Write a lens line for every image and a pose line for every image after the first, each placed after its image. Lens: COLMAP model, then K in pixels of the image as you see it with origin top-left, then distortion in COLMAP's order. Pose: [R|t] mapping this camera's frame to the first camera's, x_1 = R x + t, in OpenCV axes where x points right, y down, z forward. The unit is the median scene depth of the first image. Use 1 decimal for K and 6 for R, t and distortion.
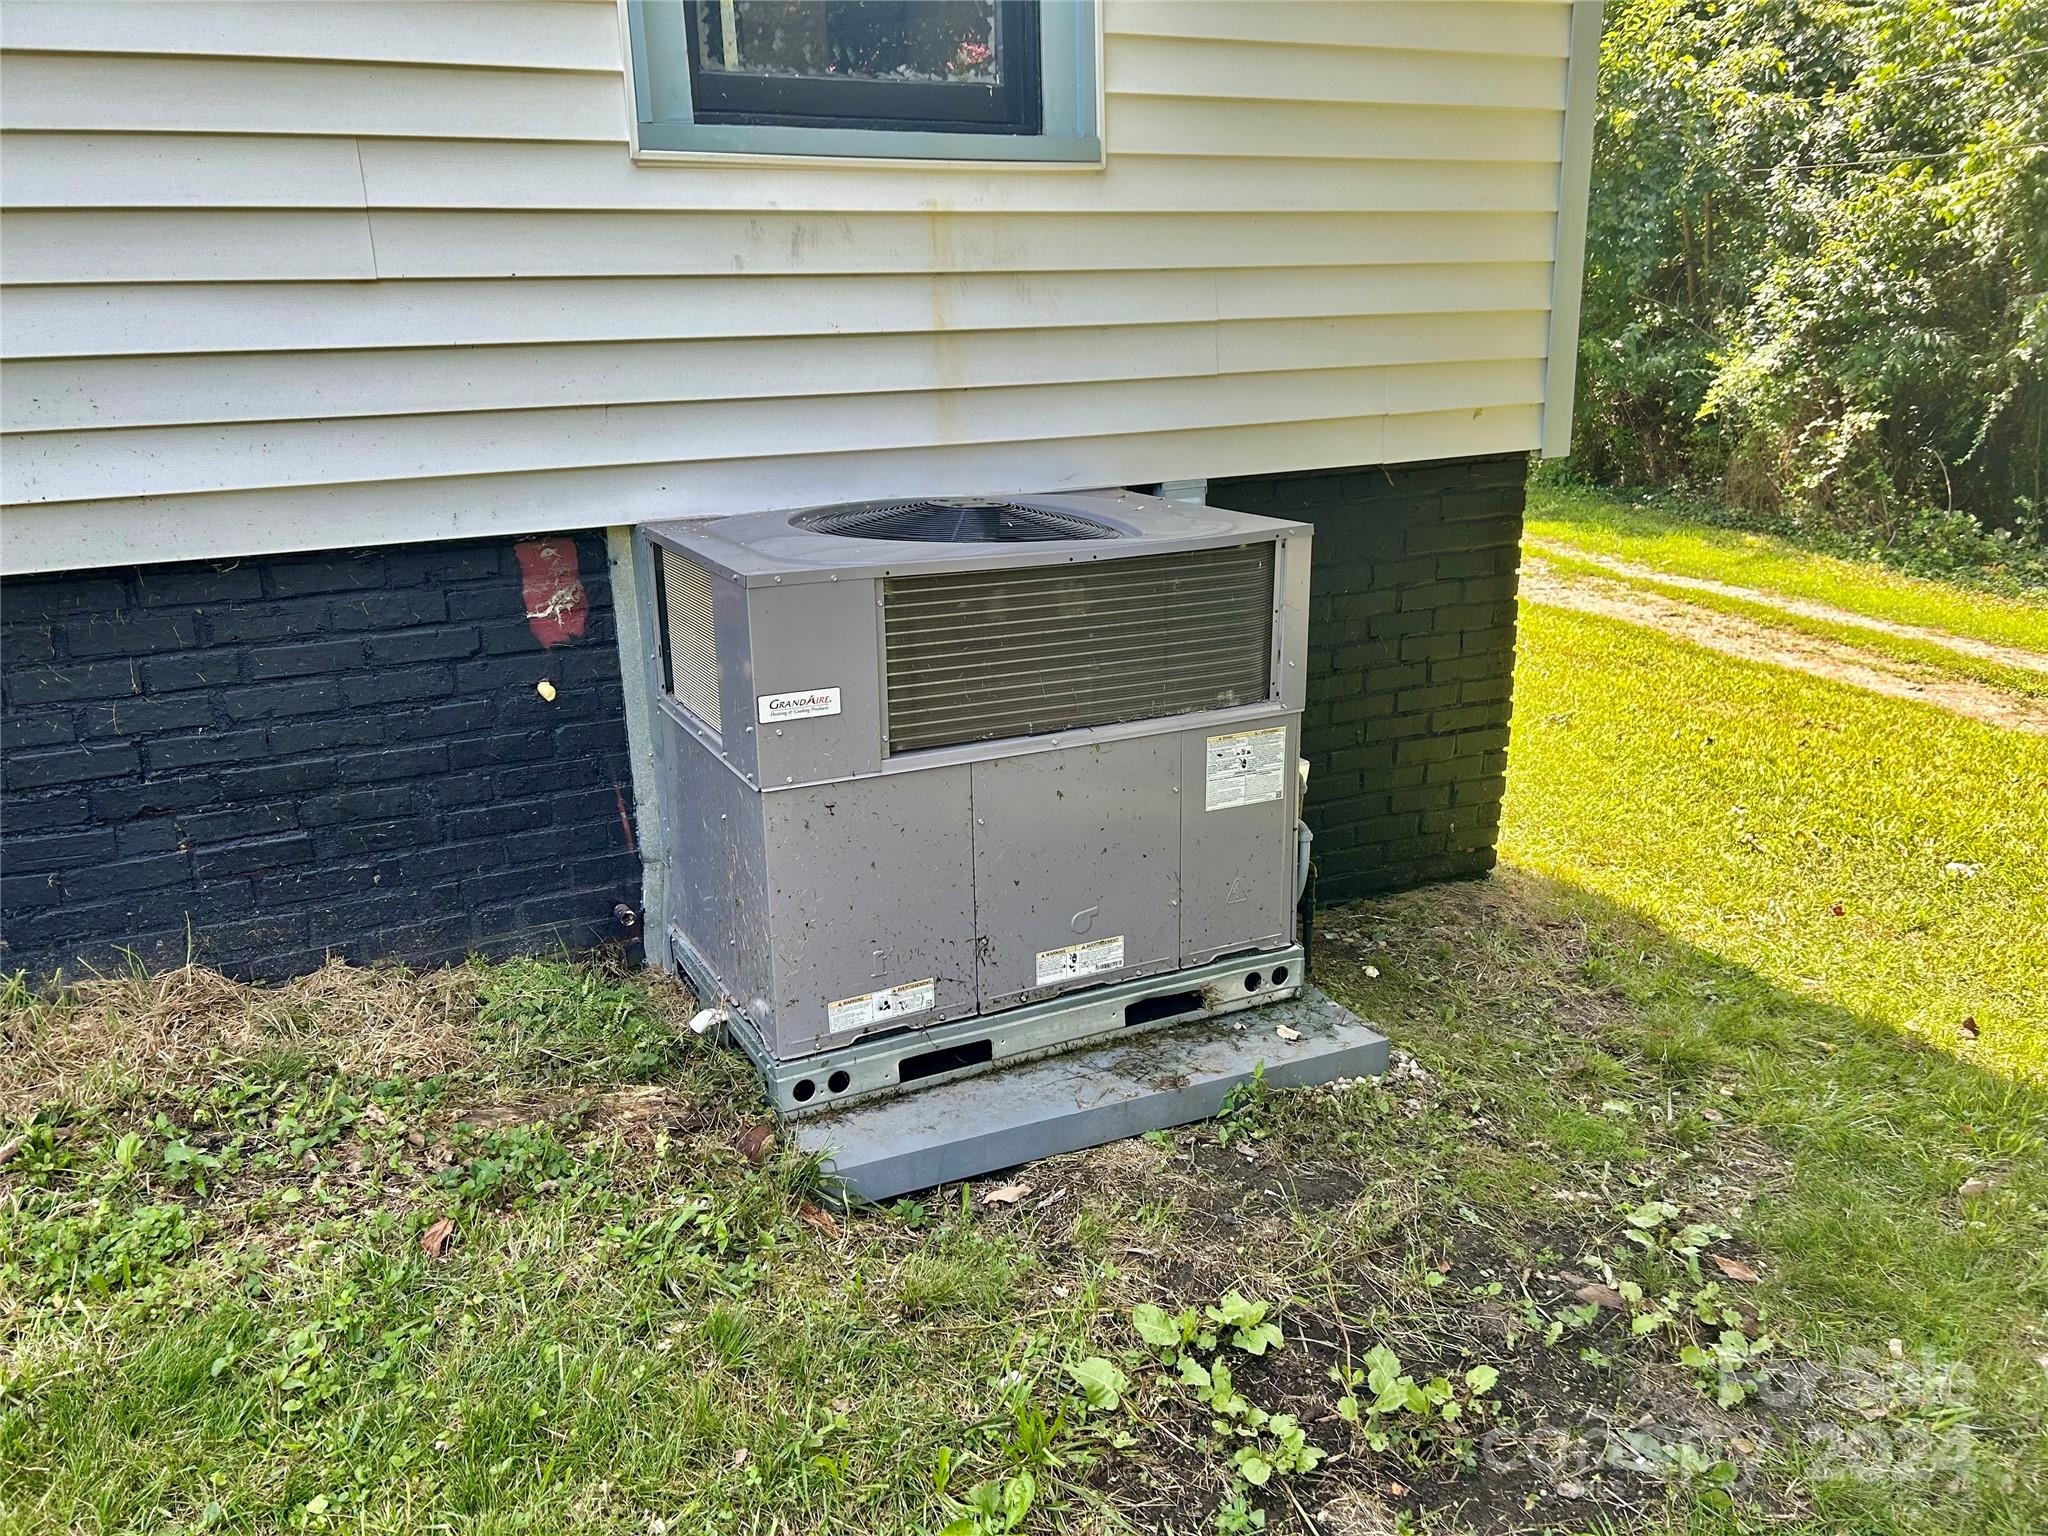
lens RADIAL K [[1534.3, 0, 1017.4], [0, 1534.3, 762.6], [0, 0, 1]] dist [0.068069, -0.076380]
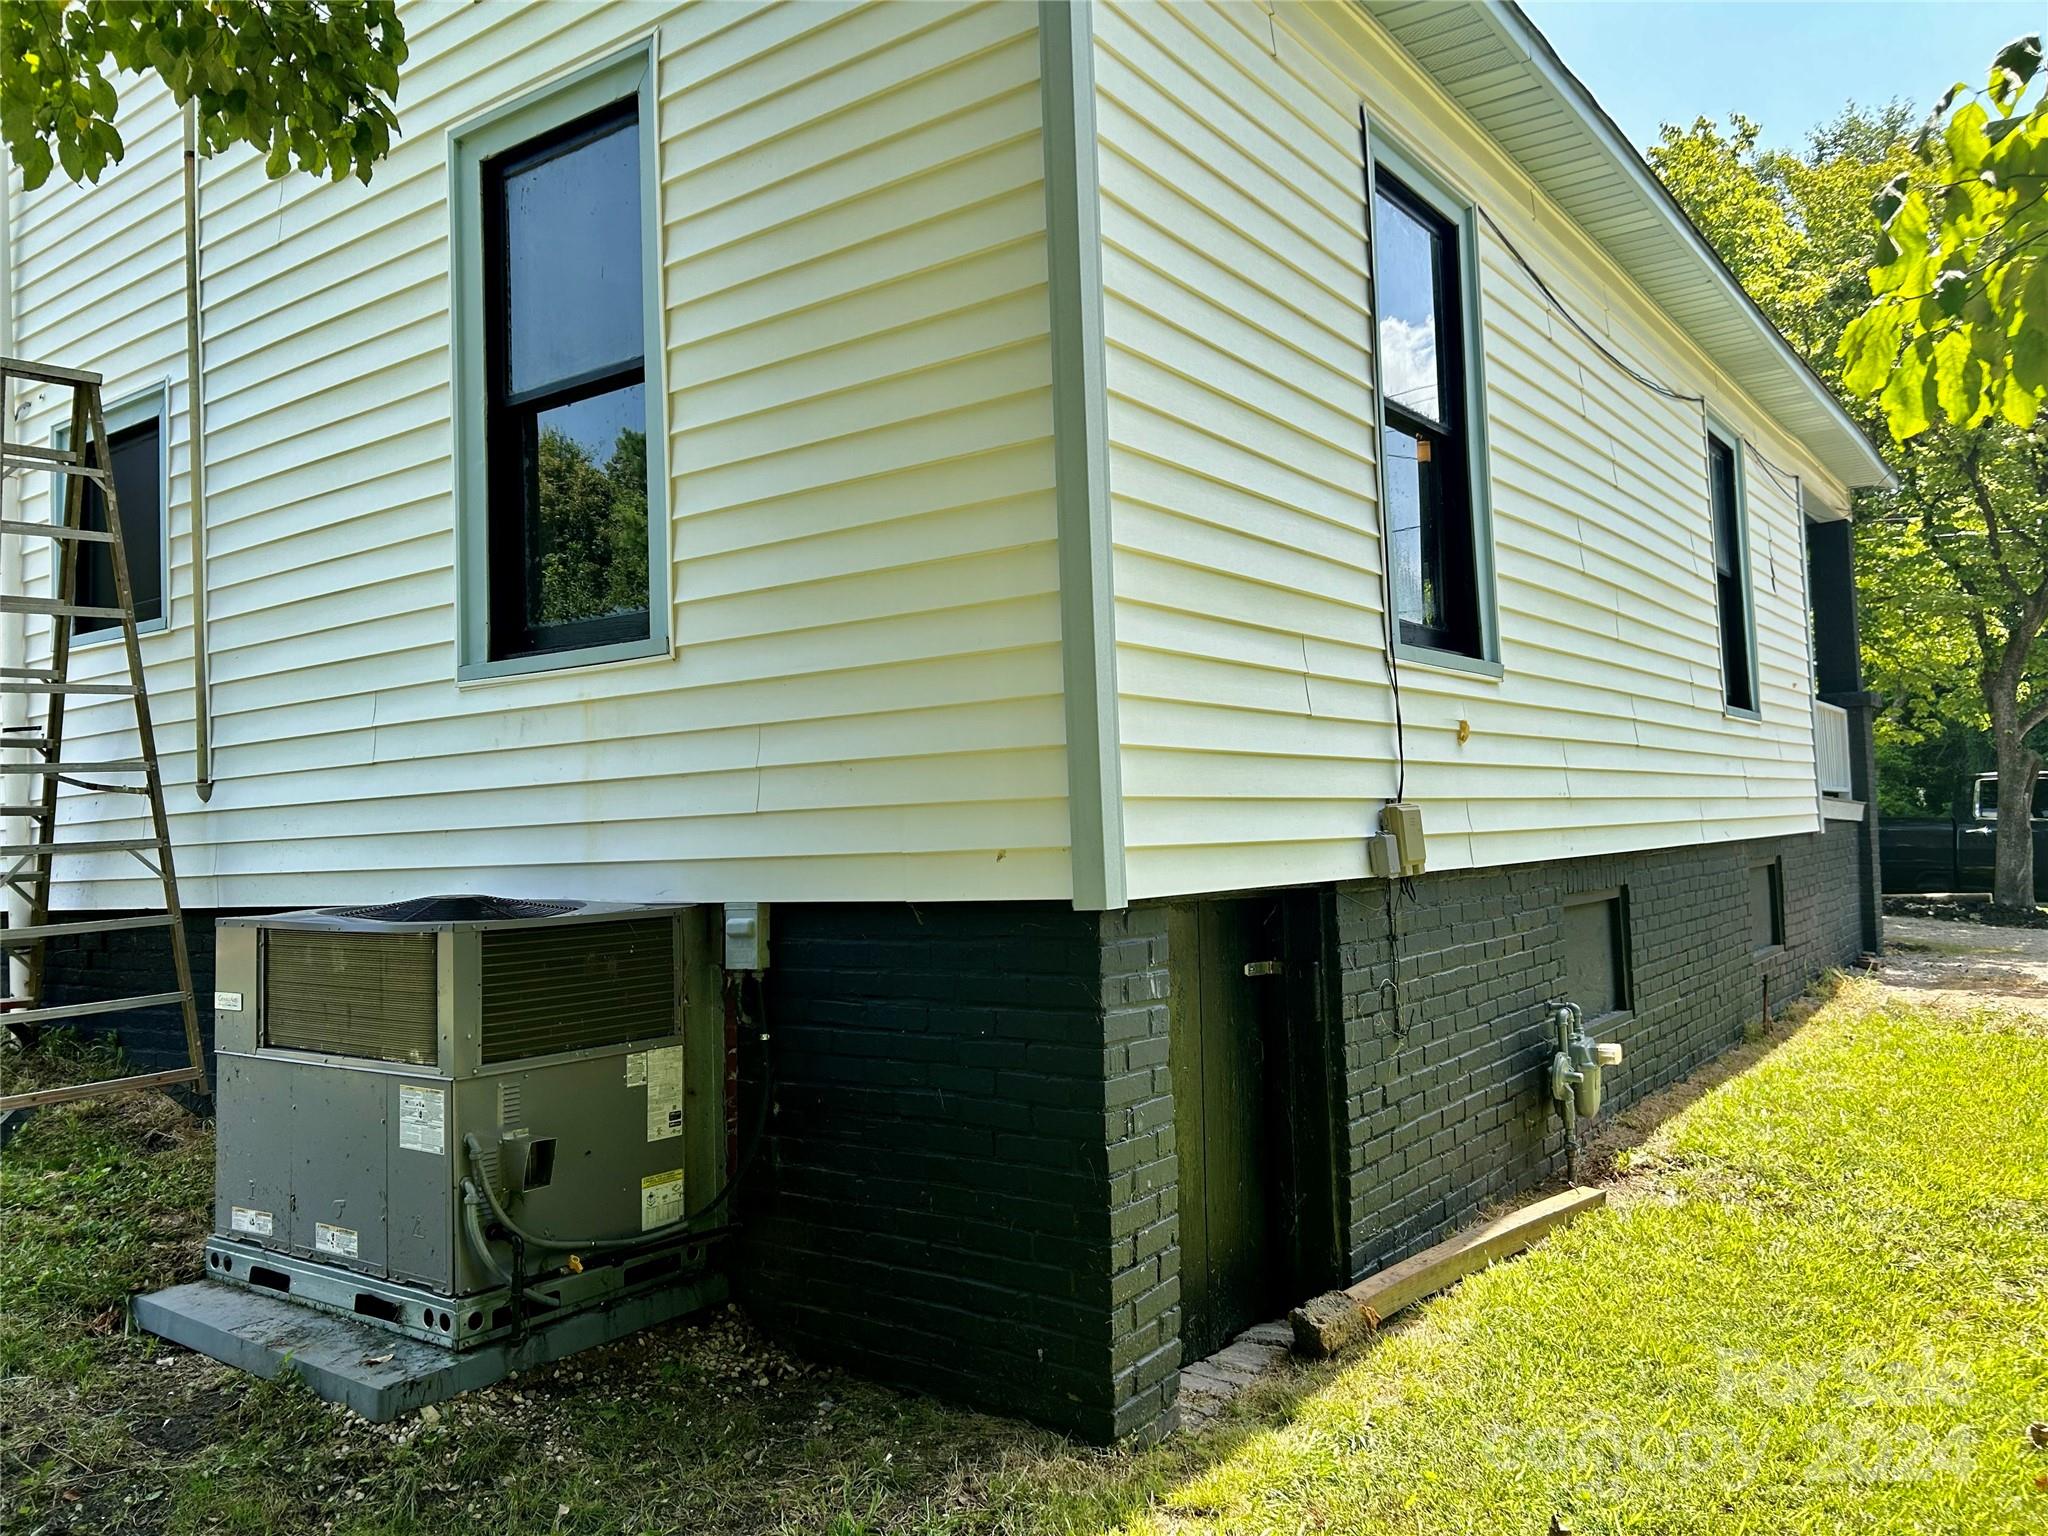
lens RADIAL K [[1534.3, 0, 1015.7], [0, 1534.3, 761.4], [0, 0, 1]] dist [0.068069, -0.076380]
pose [[0.462607, -0.035612, -0.885848, 1.482936], [-0.230410, 0.960029, -0.158919, -0.183680], [0.856099, 0.277625, 0.435911, 0.799415]]
